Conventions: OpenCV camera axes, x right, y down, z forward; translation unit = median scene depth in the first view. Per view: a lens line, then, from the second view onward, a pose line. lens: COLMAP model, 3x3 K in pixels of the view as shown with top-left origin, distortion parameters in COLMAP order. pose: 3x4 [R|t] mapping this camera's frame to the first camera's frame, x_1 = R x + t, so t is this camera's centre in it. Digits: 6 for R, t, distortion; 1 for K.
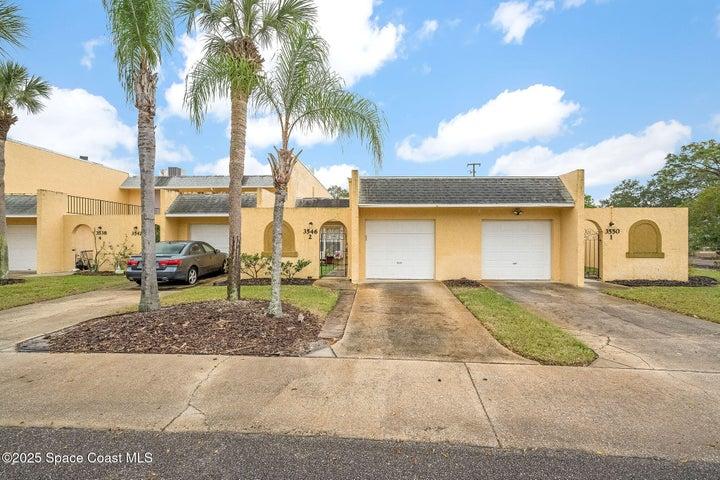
lens RADIAL K [[329.0, 0, 371.8], [0, 329.0, 239.8], [0, 0, 1]] dist [-0.000593, 0.000536]
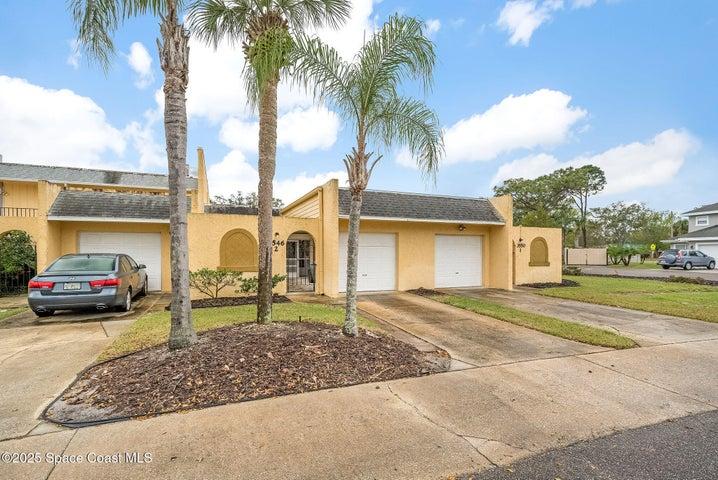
lens RADIAL K [[328.1, 0, 367.2], [0, 328.1, 256.3], [0, 0, 1]] dist [-0.000593, 0.000536]
pose [[0.918899, -0.004366, 0.394469, -0.356744], [0.000436, 0.999949, 0.010051, 0.002638], [-0.394493, -0.009064, 0.918854, 0.091418]]
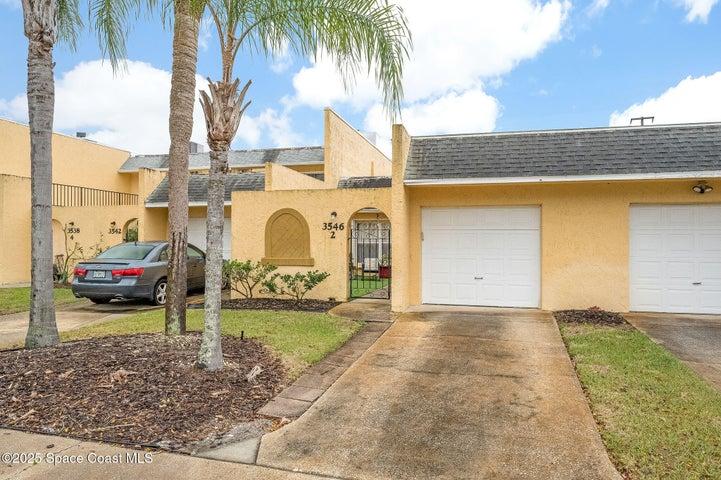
lens RADIAL K [[479.5, 0, 373.9], [0, 479.5, 238.7], [0, 0, 1]] dist [-0.003382, 0.000280]
pose [[0.975892, -0.000174, -0.218256, 0.103710], [-0.001286, 0.999978, -0.006544, 0.004630], [0.218252, 0.006667, 0.975870, 0.134228]]
